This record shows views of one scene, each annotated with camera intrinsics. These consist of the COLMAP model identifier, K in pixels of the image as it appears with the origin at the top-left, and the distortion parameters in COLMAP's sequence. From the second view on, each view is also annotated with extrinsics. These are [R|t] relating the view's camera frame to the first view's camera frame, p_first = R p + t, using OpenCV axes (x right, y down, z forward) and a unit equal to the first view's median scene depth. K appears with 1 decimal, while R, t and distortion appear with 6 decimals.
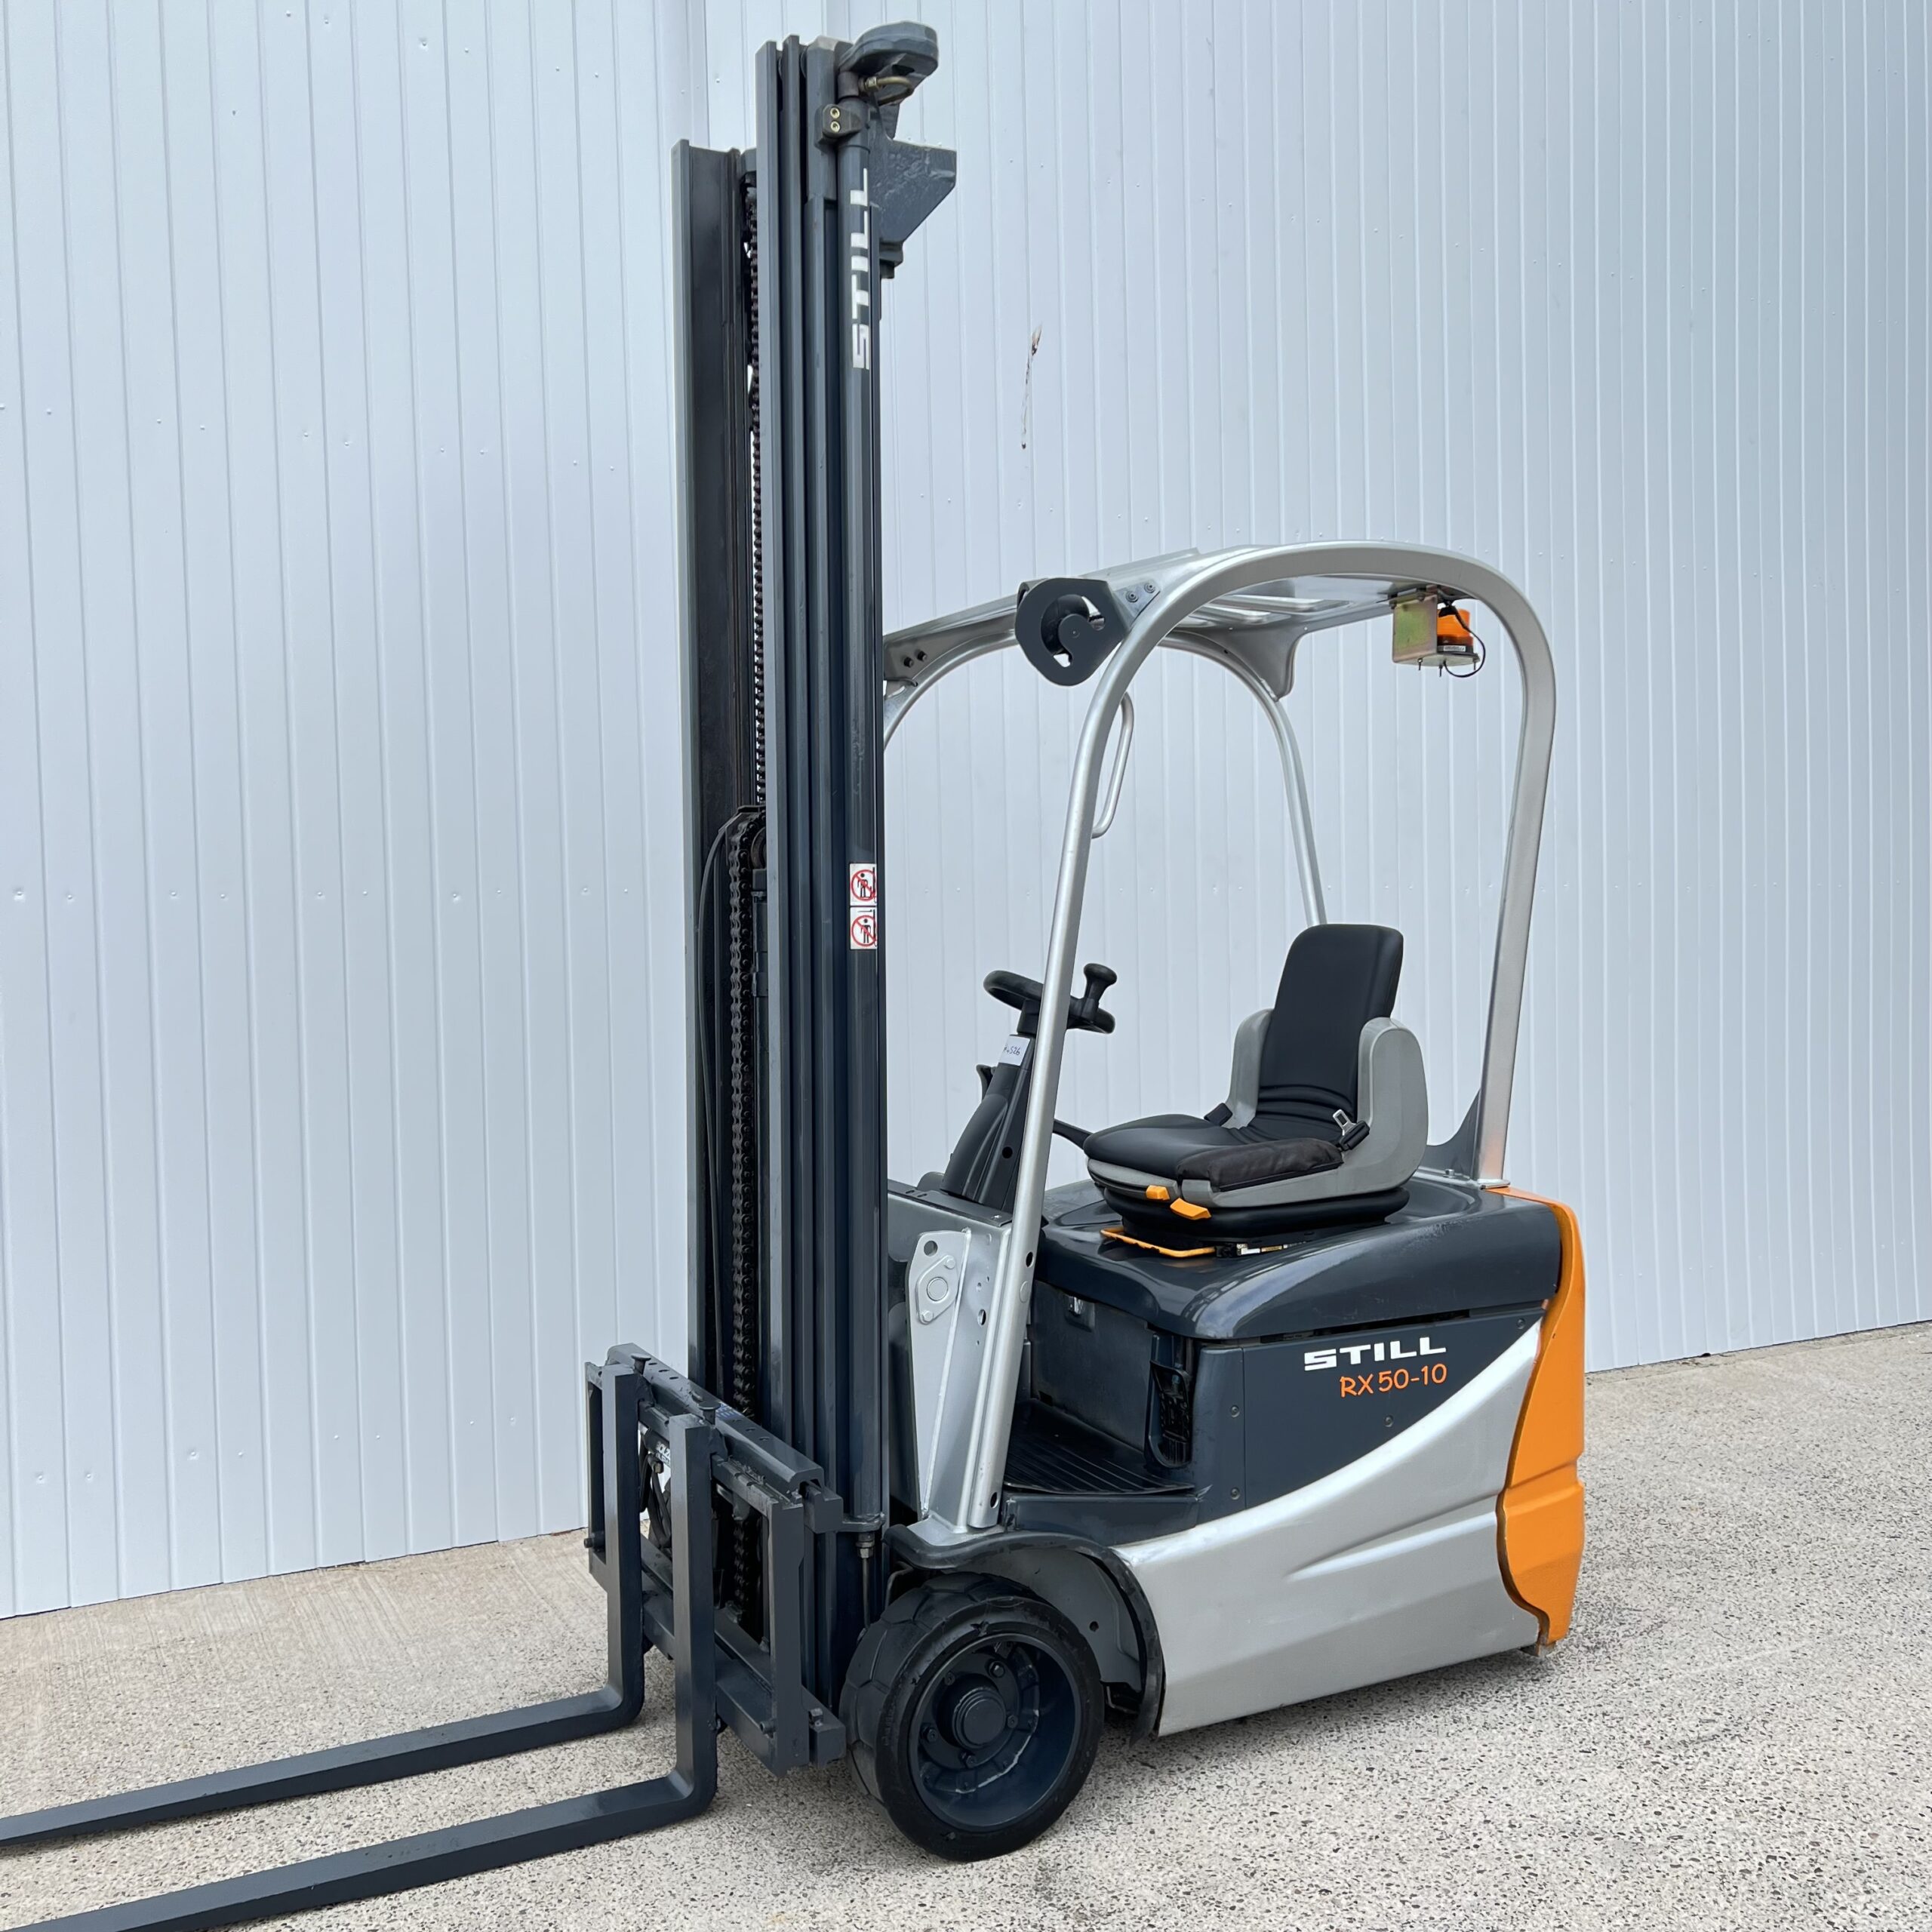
lens RADIAL K [[1884.0, 0, 939.2], [0, 1884.0, 973.2], [0, 0, 1]] dist [0.105615, -0.182861]
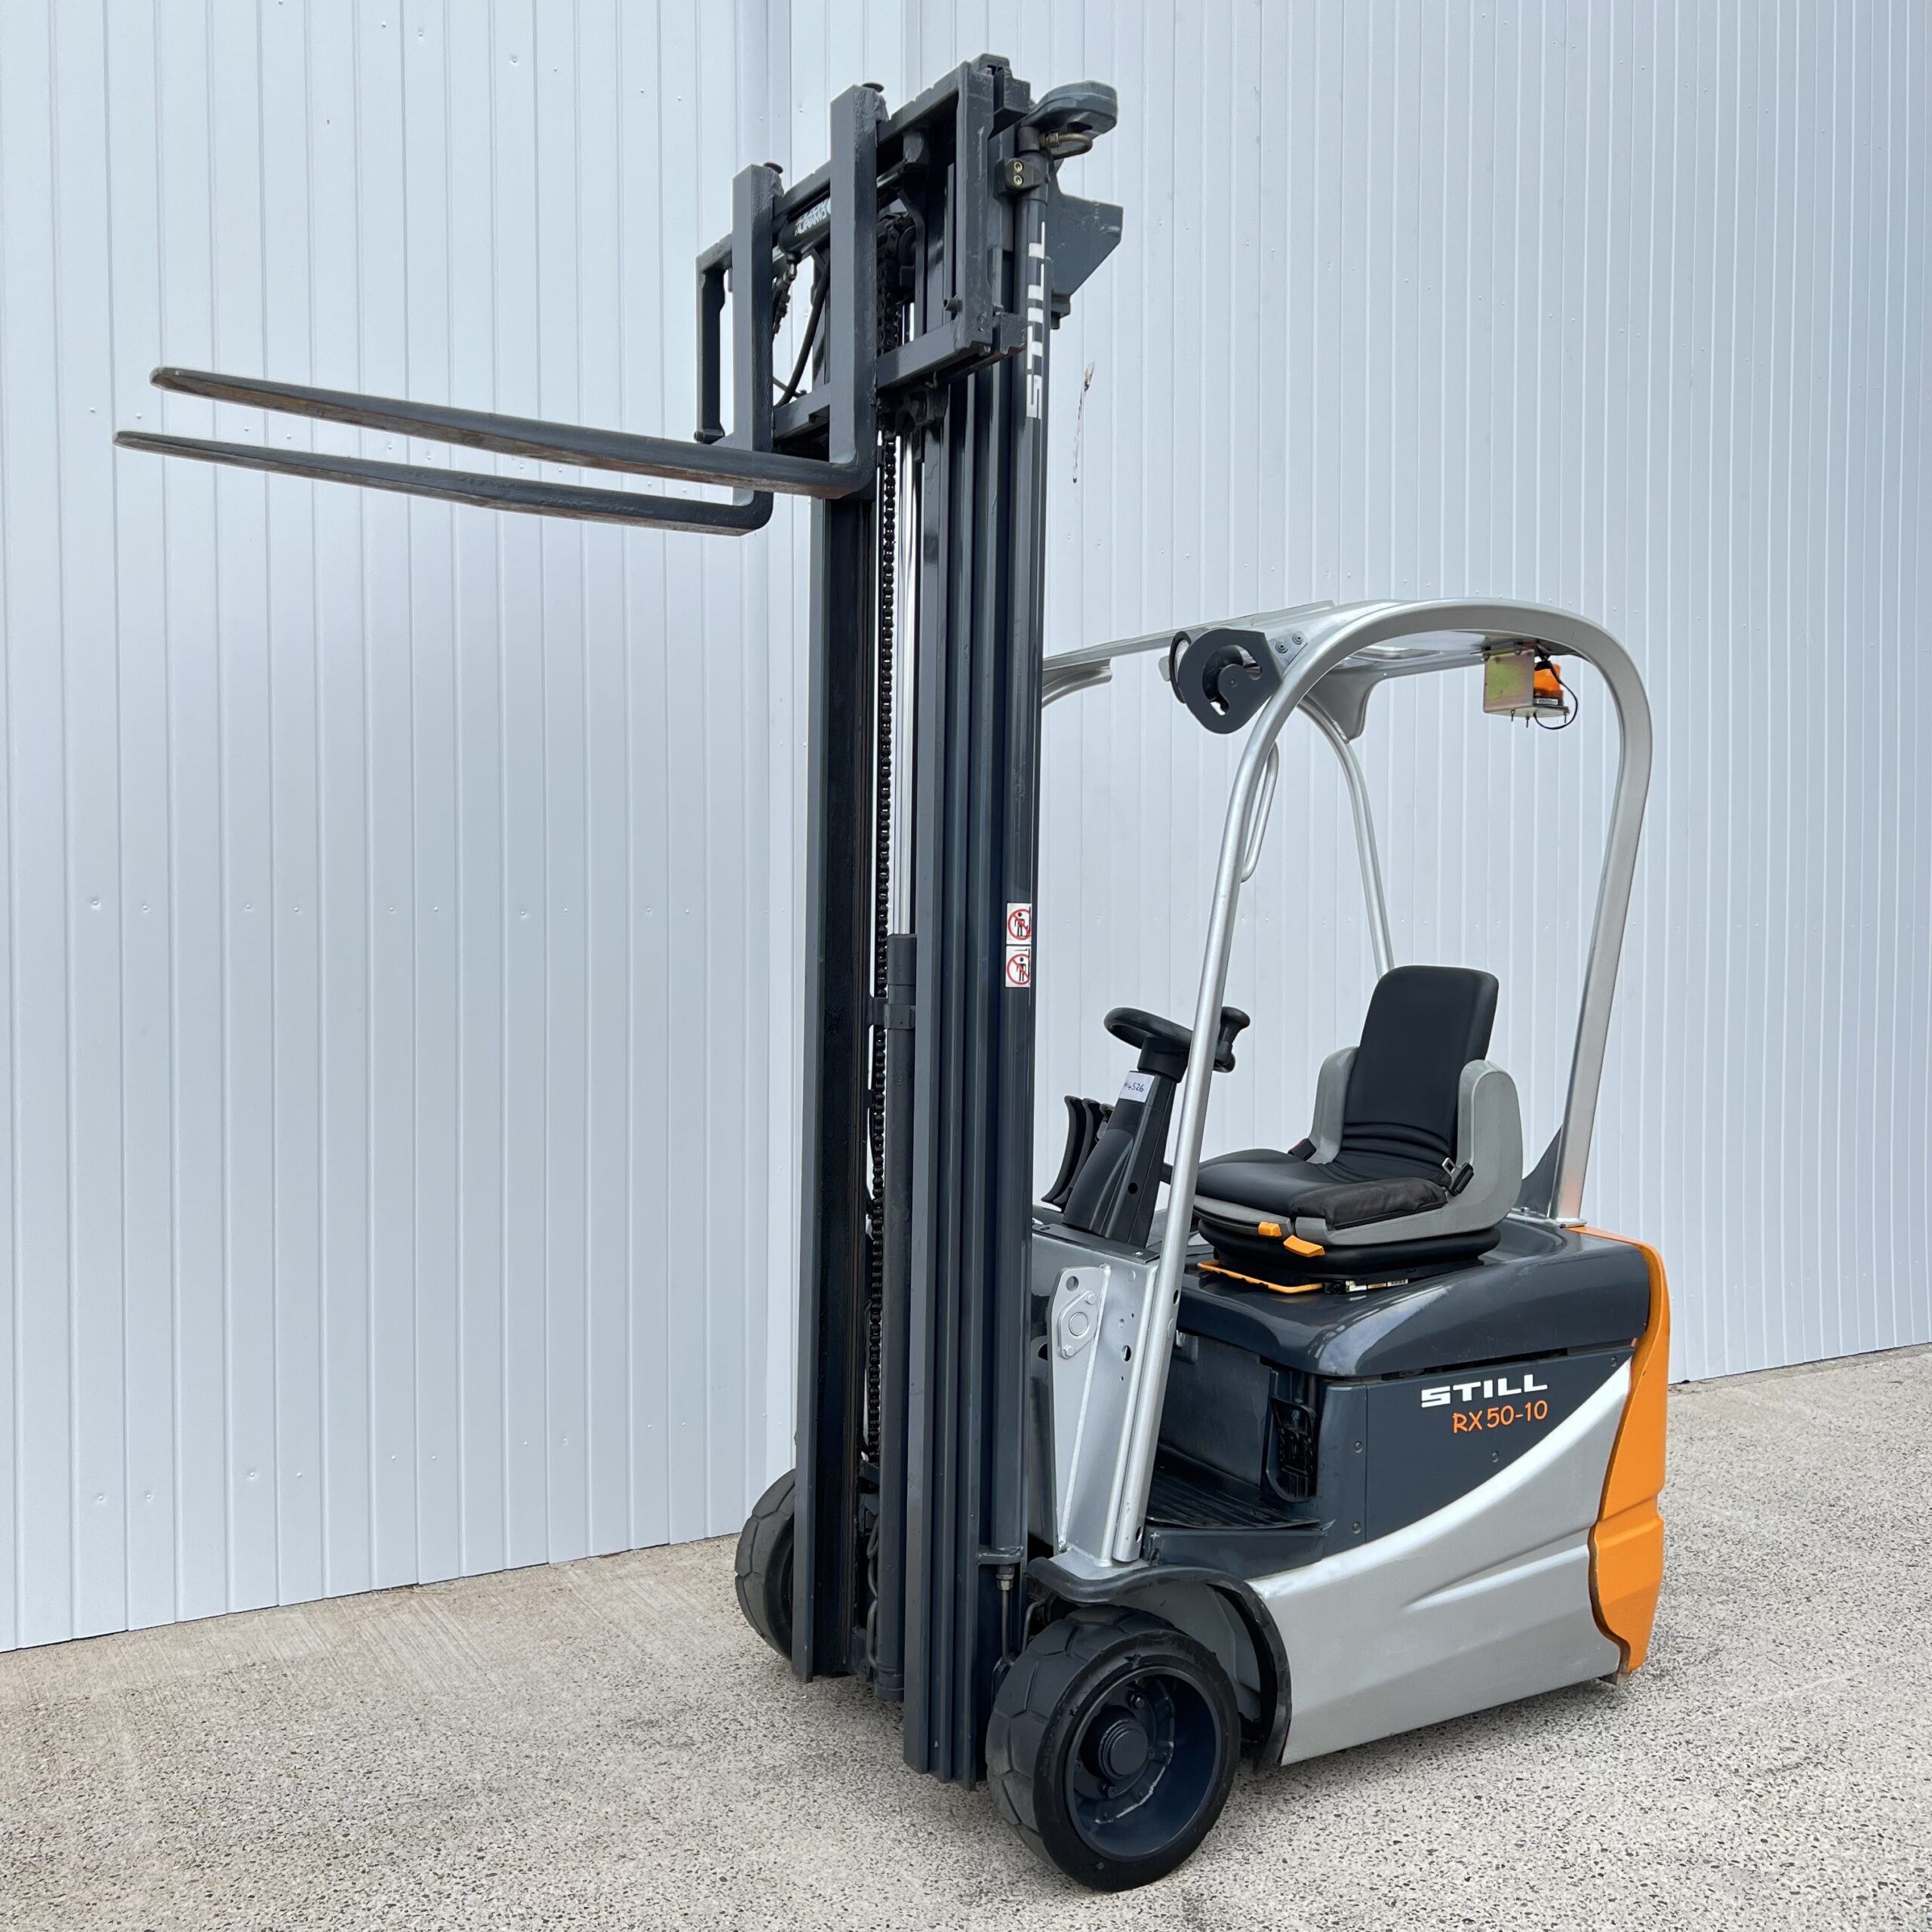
lens RADIAL K [[1890.5, 0, 924.4], [0, 1890.5, 962.9], [0, 0, 1]] dist [0.082093, -0.118005]
pose [[0.998031, 0.022427, 0.058576, -0.136064], [-0.021978, 0.999724, -0.008289, -0.014834], [-0.058746, 0.006985, 0.998249, -0.009598]]
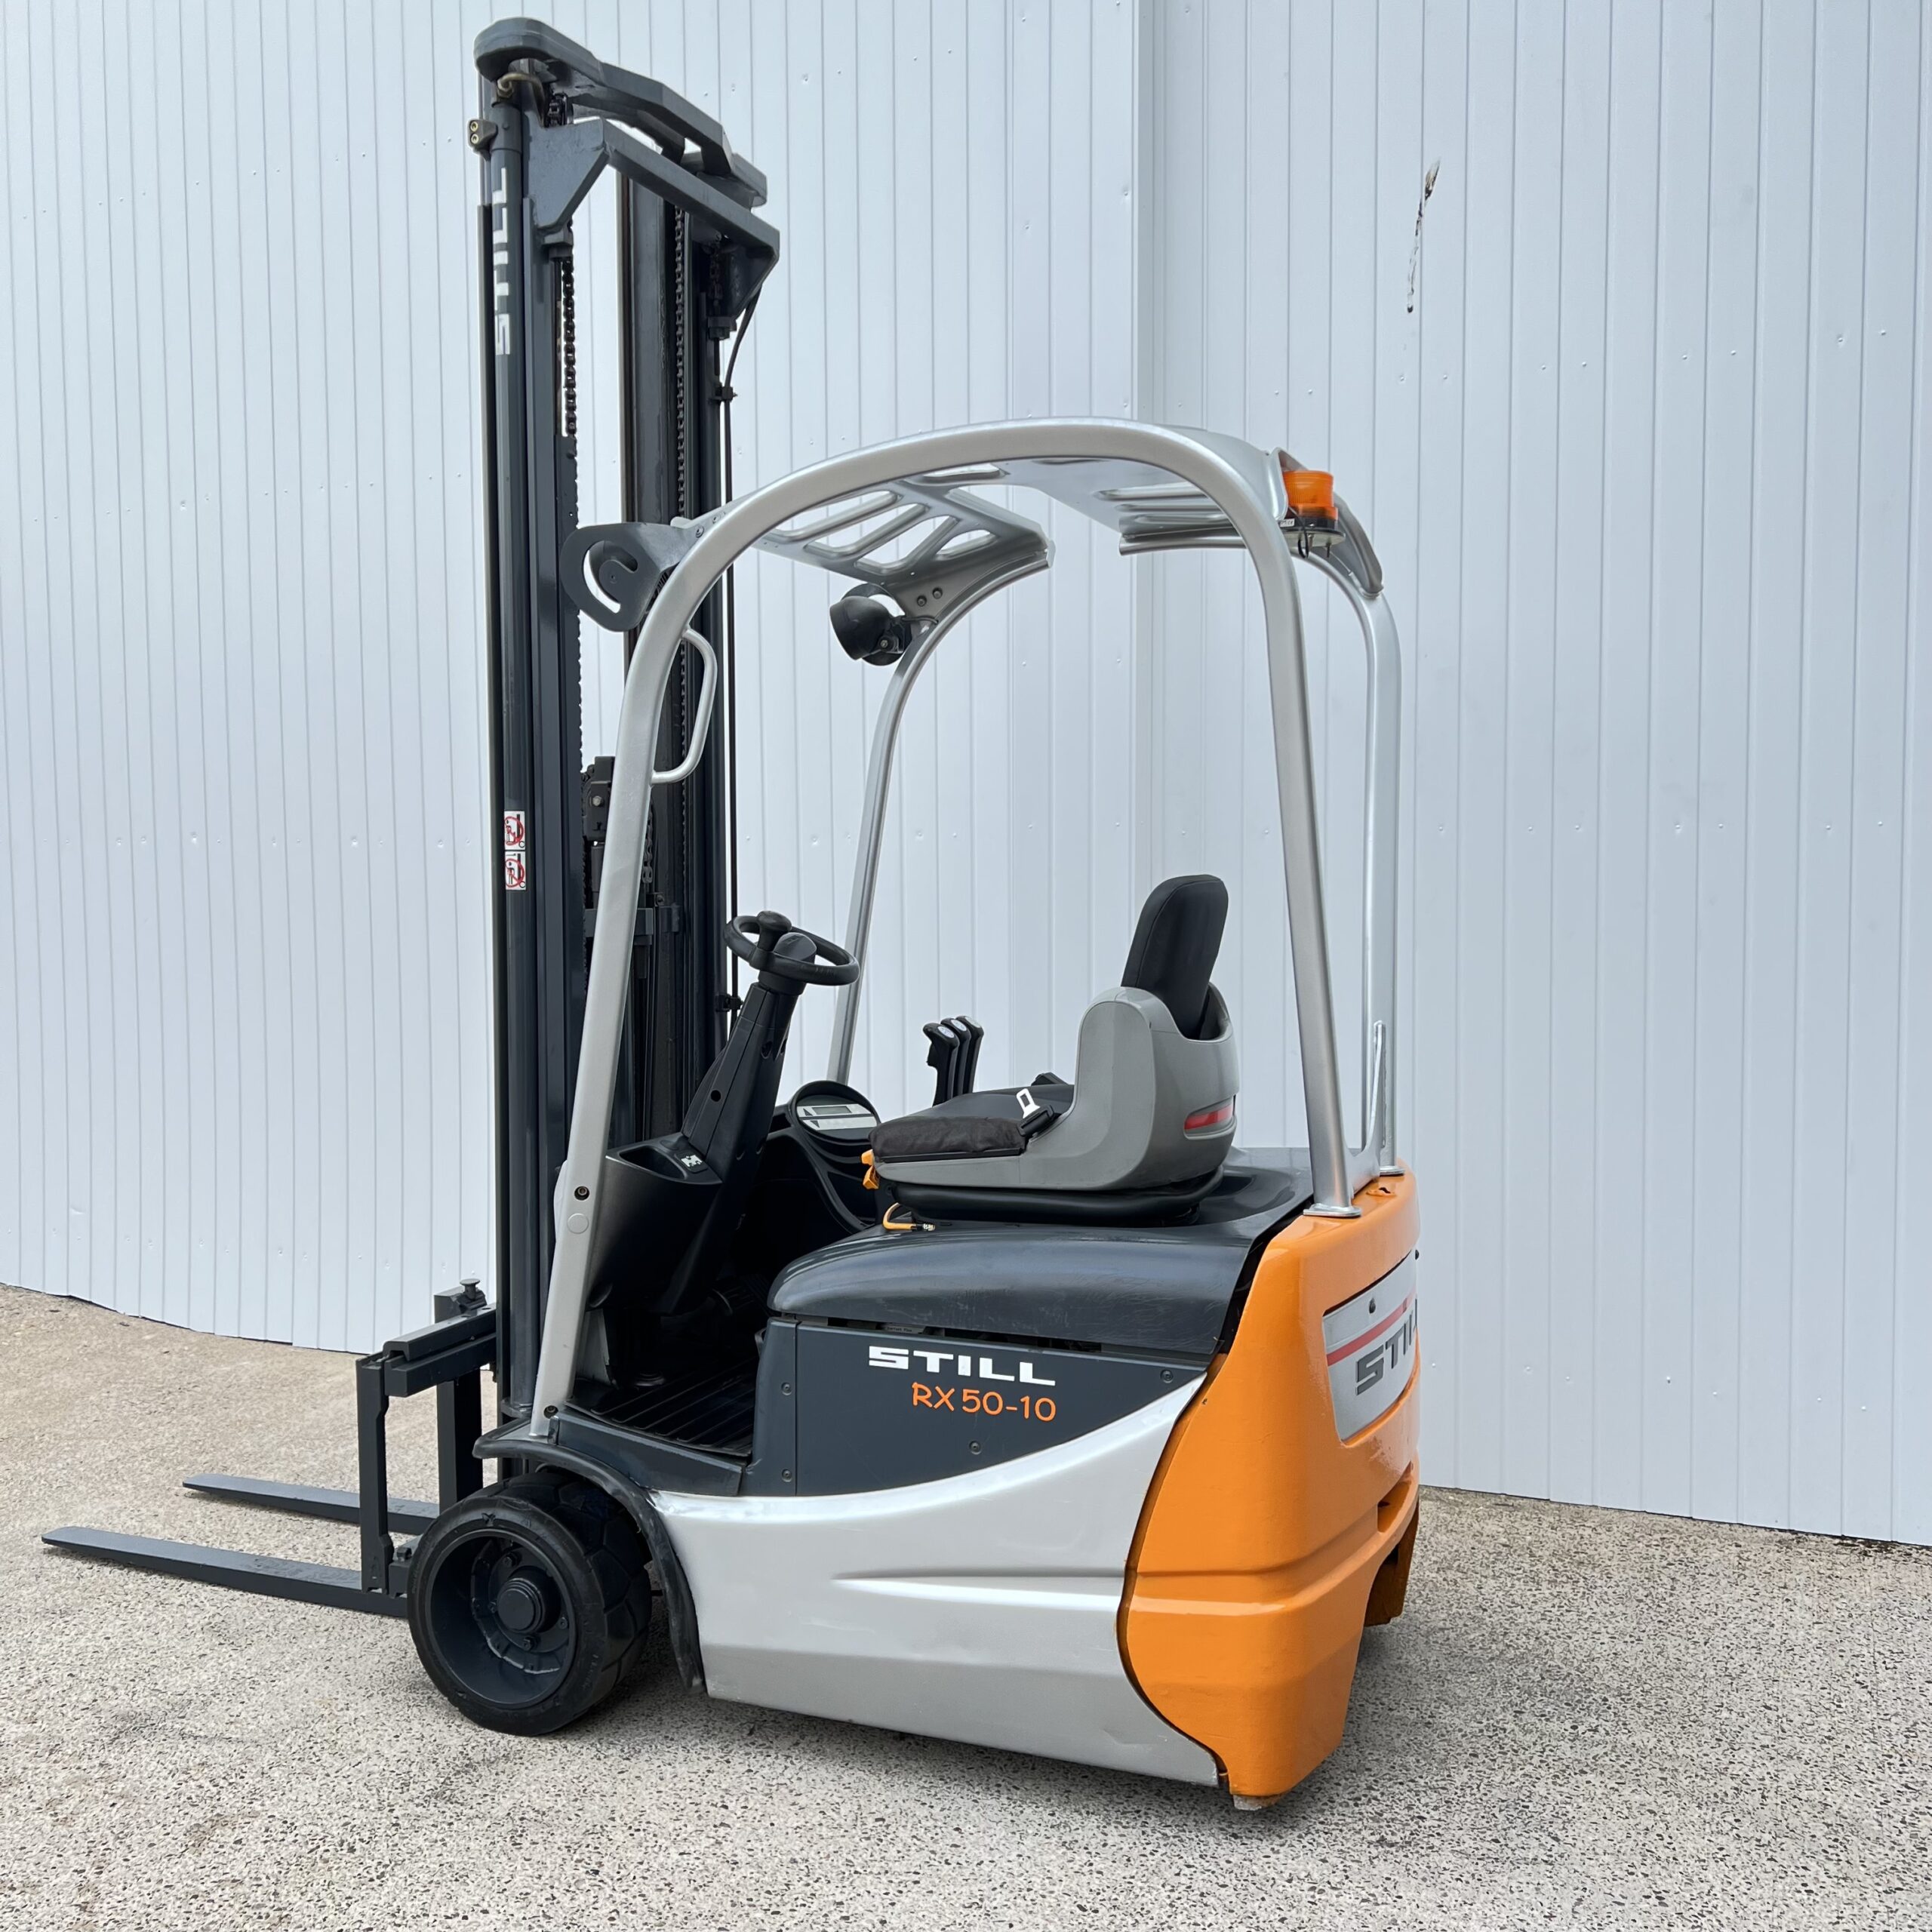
lens RADIAL K [[1900.6, 0, 966.0], [0, 1900.6, 966.0], [0, 0, 1]] dist [0.097257, -0.148036]
pose [[0.659016, 0.048829, -0.750542, 0.874286], [-0.027503, 0.998788, 0.040830, -0.019104], [0.751626, -0.006266, 0.659560, 0.422718]]
